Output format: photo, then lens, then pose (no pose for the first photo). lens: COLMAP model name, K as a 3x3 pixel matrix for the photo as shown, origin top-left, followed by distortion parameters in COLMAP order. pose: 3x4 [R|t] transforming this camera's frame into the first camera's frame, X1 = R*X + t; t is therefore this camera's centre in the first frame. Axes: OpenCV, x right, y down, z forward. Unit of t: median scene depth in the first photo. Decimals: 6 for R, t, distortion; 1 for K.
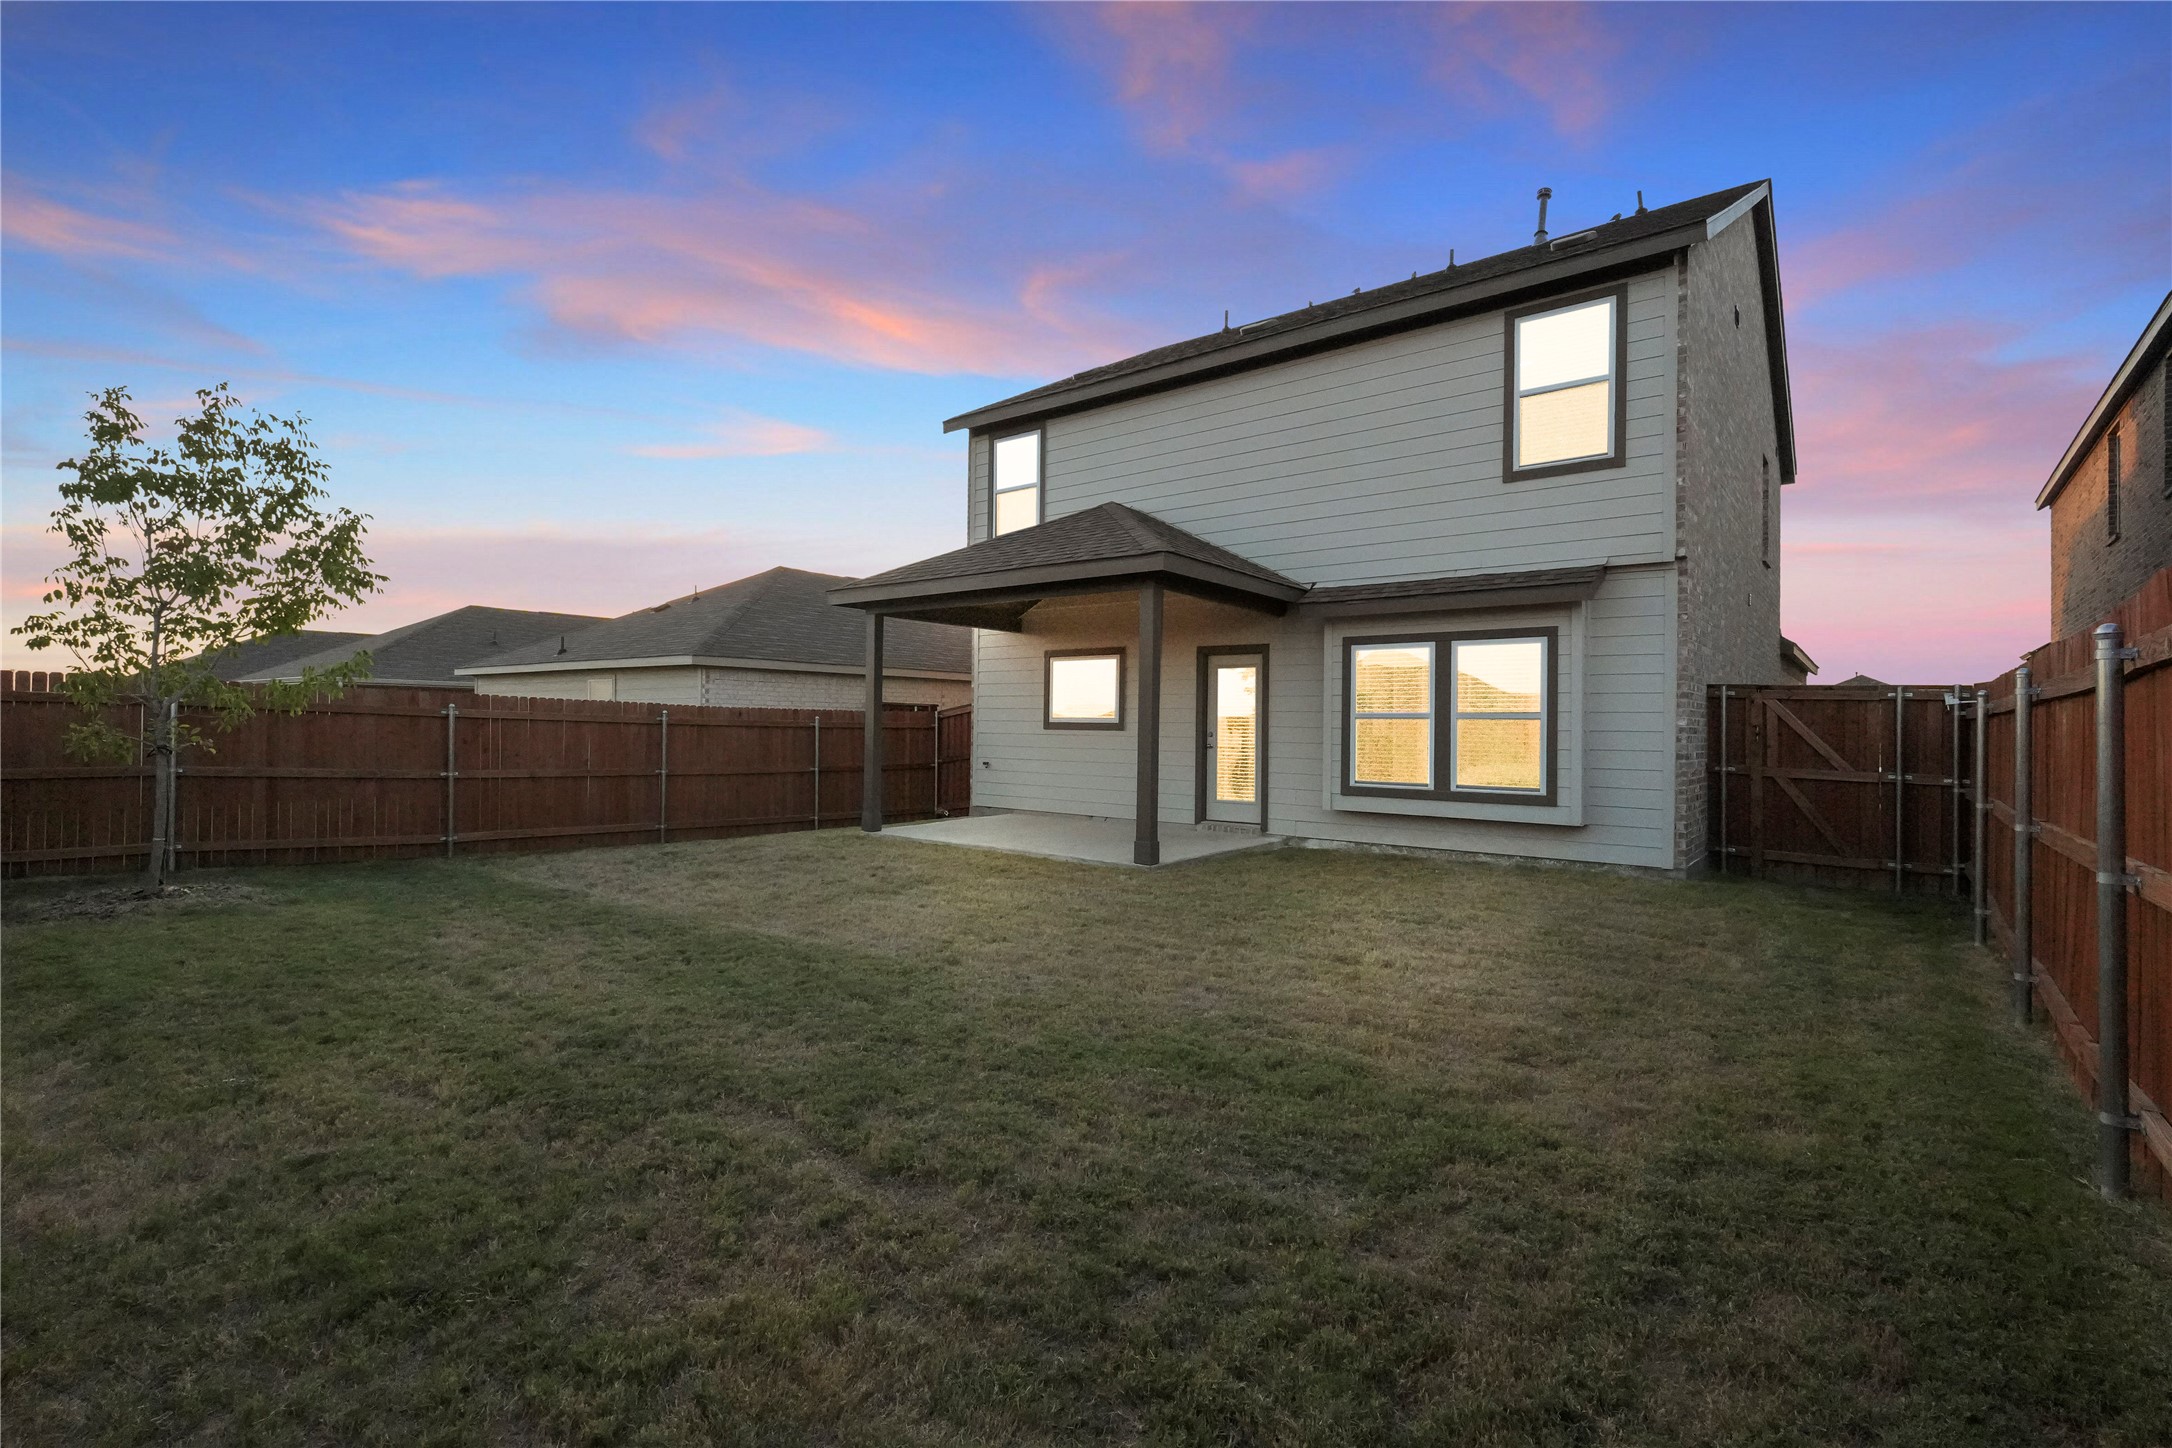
lens RADIAL K [[995.2, 0, 1077.3], [0, 995.2, 722.2], [0, 0, 1]] dist [-0.009826, 0.000358]
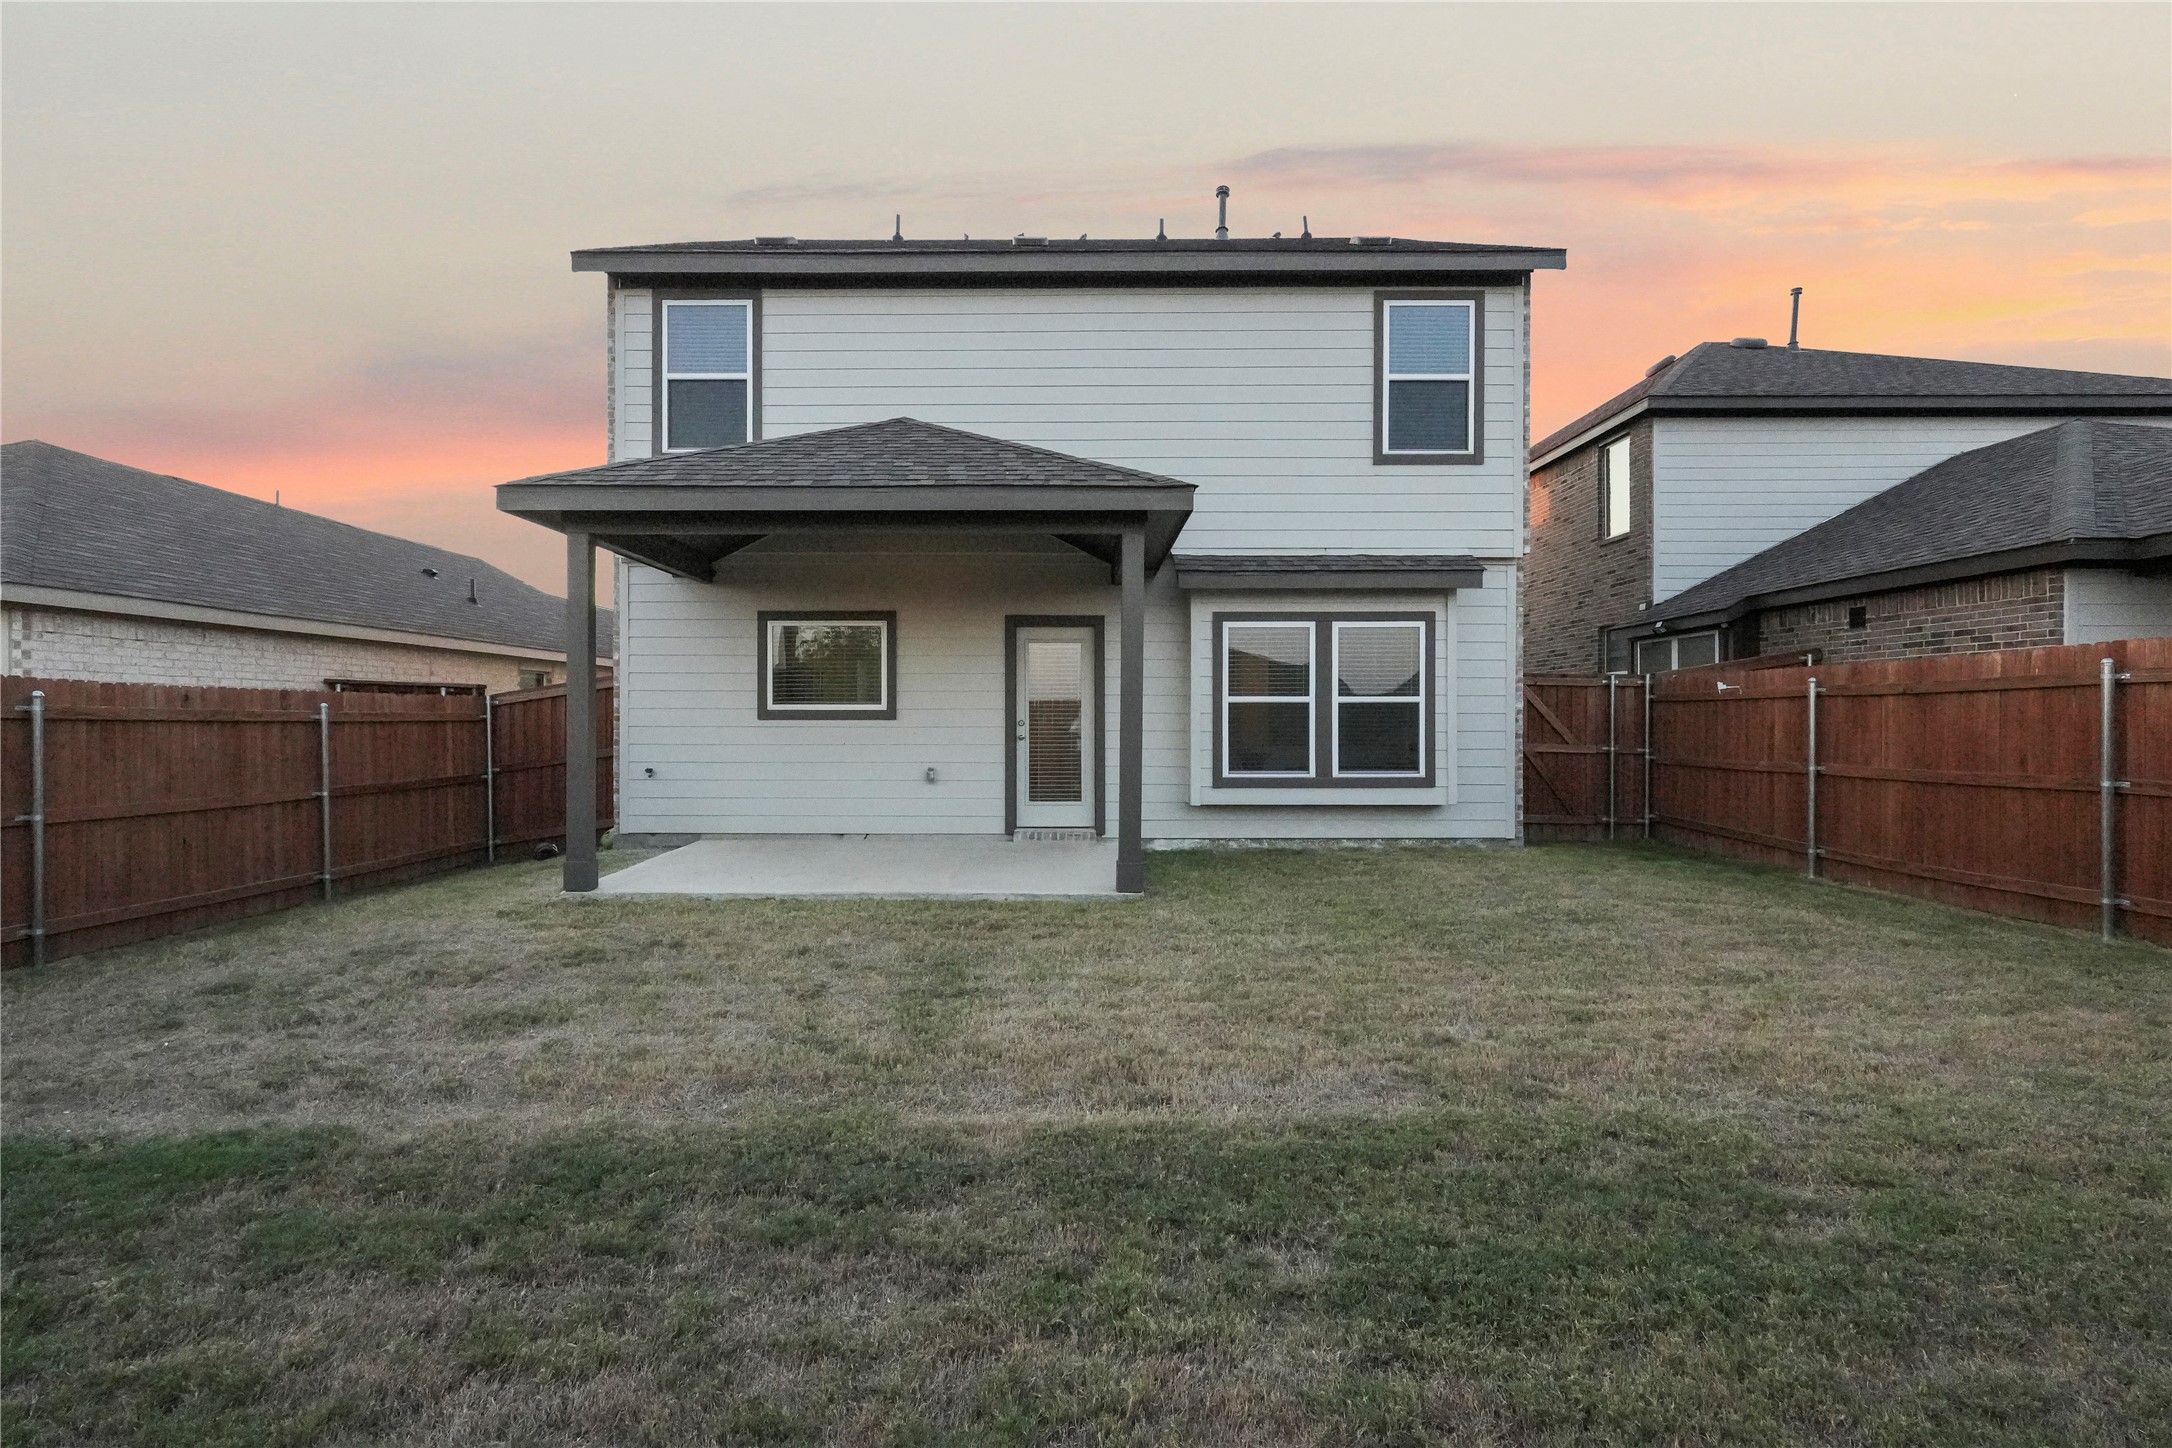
lens RADIAL K [[995.2, 0, 1084.6], [0, 995.2, 726.9], [0, 0, 1]] dist [-0.009826, 0.000358]
pose [[0.777618, -0.017582, 0.628491, -0.309069], [0.006857, 0.999787, 0.019484, -0.000022], [-0.628699, -0.010842, 0.777573, 0.297653]]
